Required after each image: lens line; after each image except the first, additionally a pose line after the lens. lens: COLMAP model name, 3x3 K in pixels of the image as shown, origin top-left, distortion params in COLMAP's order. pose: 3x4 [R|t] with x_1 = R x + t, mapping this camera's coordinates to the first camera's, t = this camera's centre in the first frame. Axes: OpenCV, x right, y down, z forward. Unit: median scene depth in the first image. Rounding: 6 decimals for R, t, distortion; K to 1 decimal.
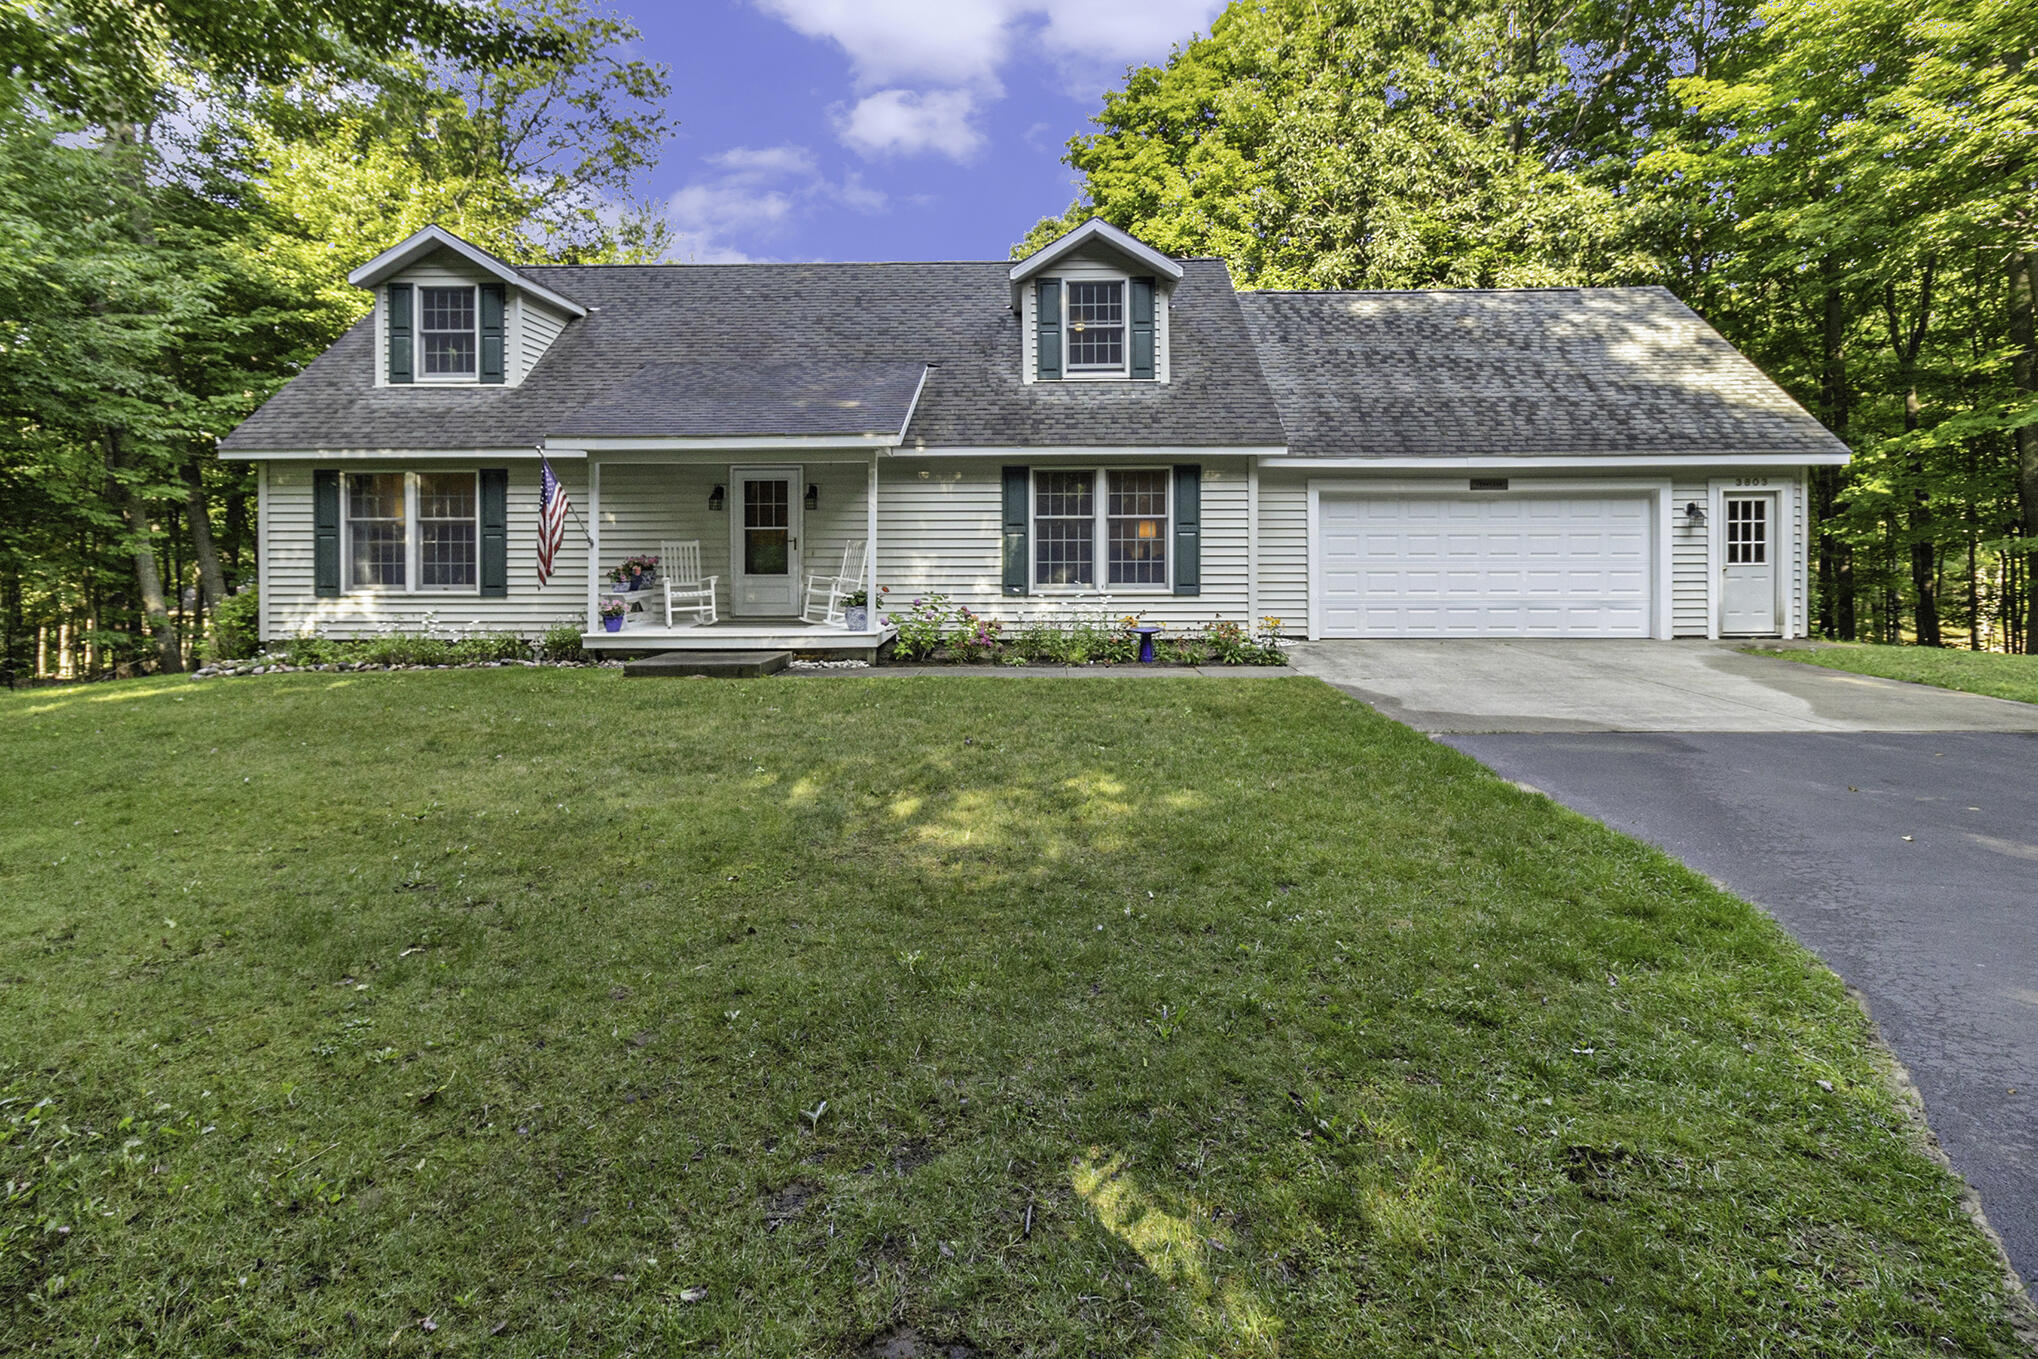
lens RADIAL K [[942.7, 0, 1013.8], [0, 942.7, 648.1], [0, 0, 1]] dist [0.004112, 0.000741]
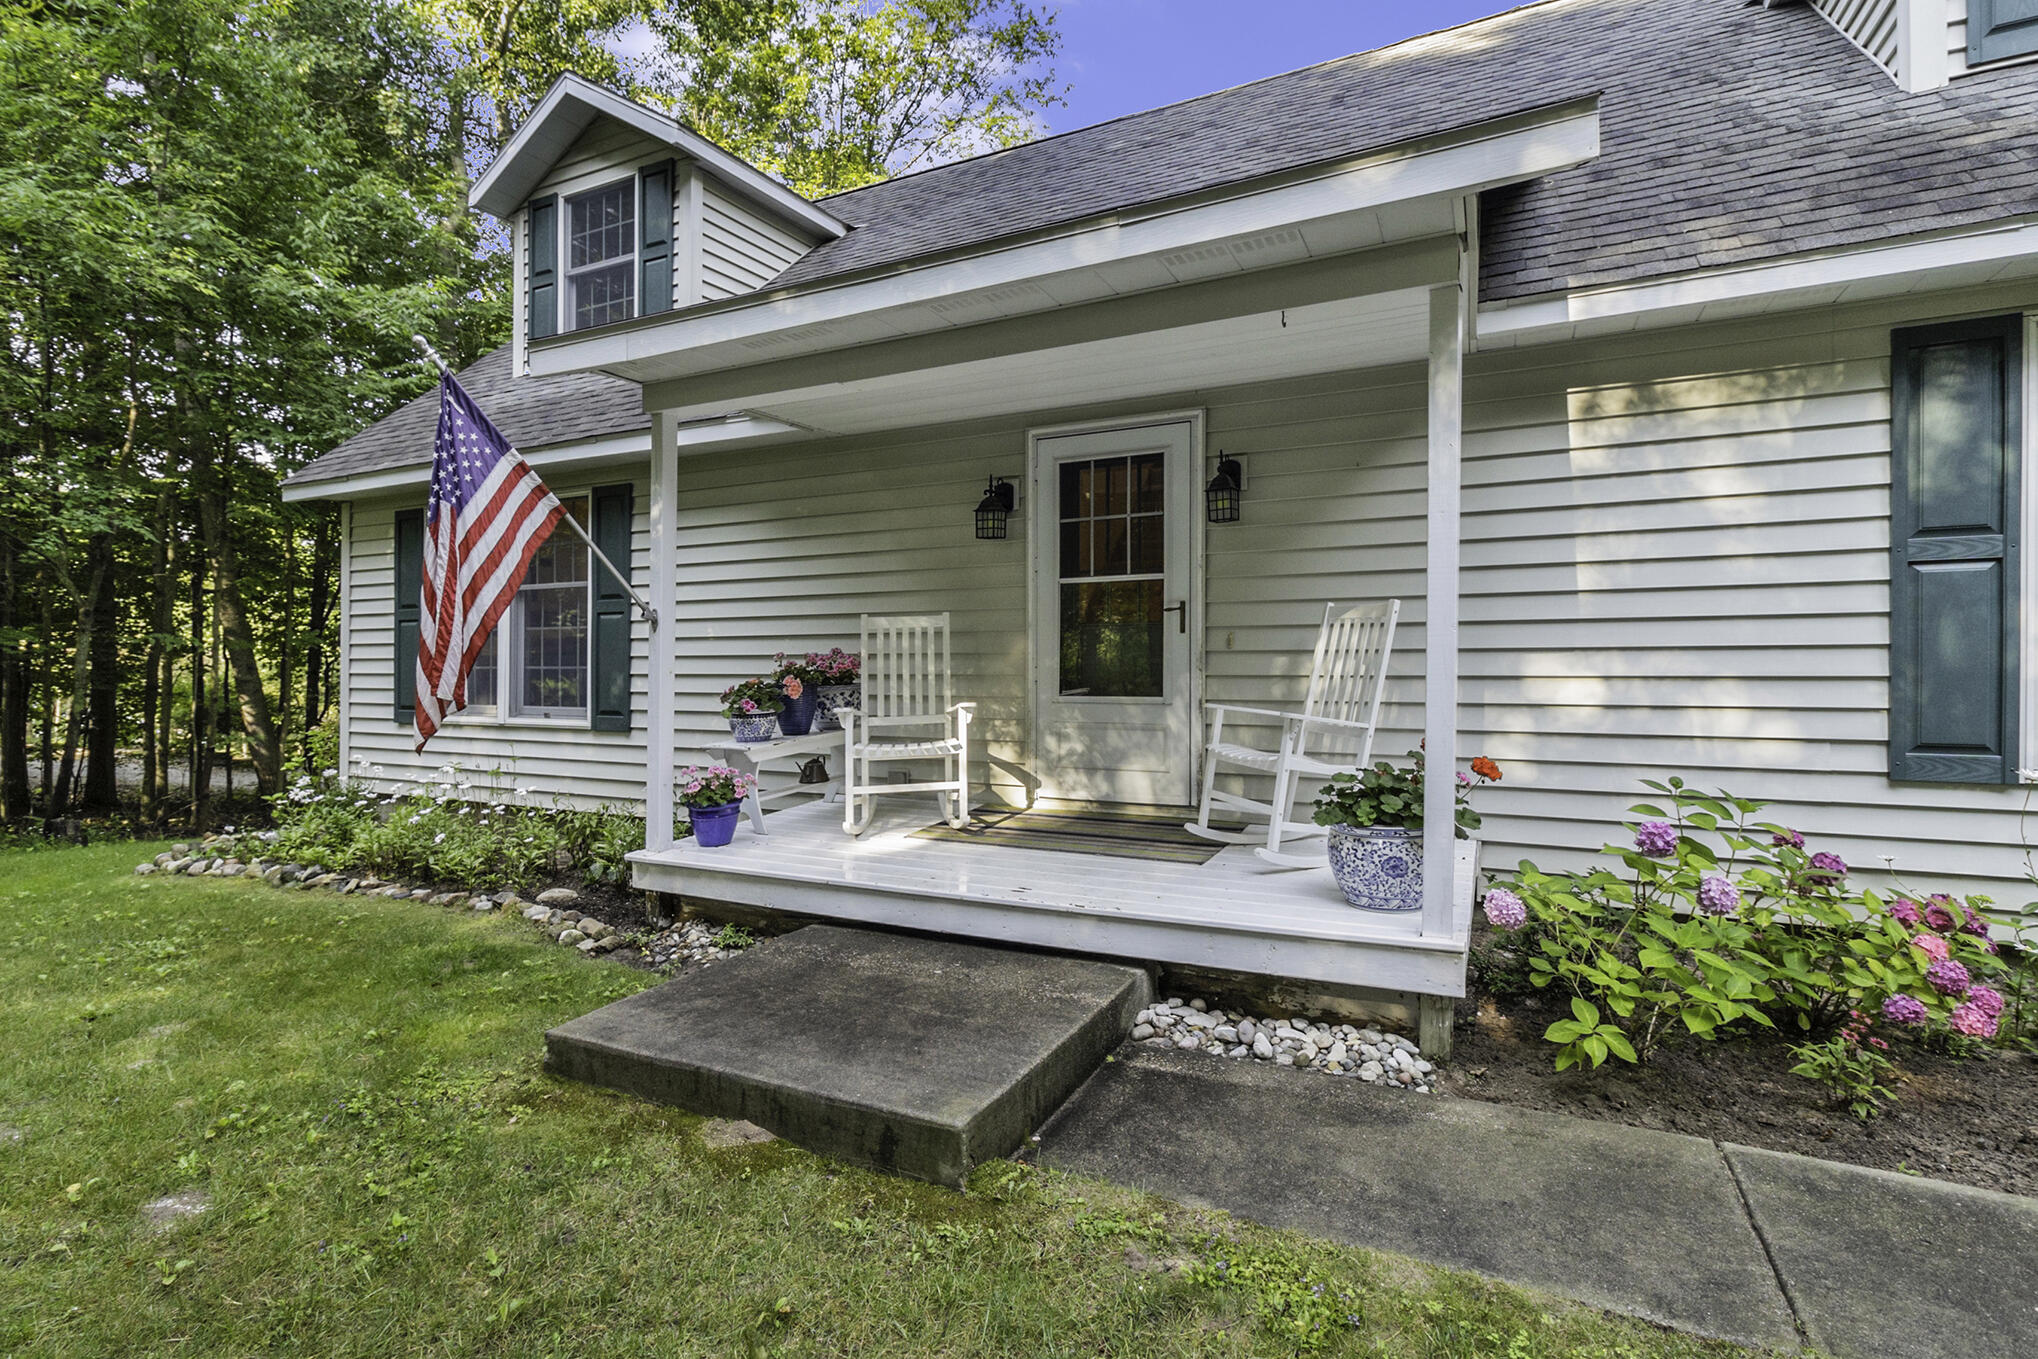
lens RADIAL K [[942.7, 0, 1013.8], [0, 942.7, 648.1], [0, 0, 1]] dist [0.004112, 0.000741]
pose [[0.901289, -0.008243, -0.433140, -0.131713], [-0.029067, 0.996415, -0.079446, -0.067496], [0.432242, 0.084194, 0.897819, 0.646184]]
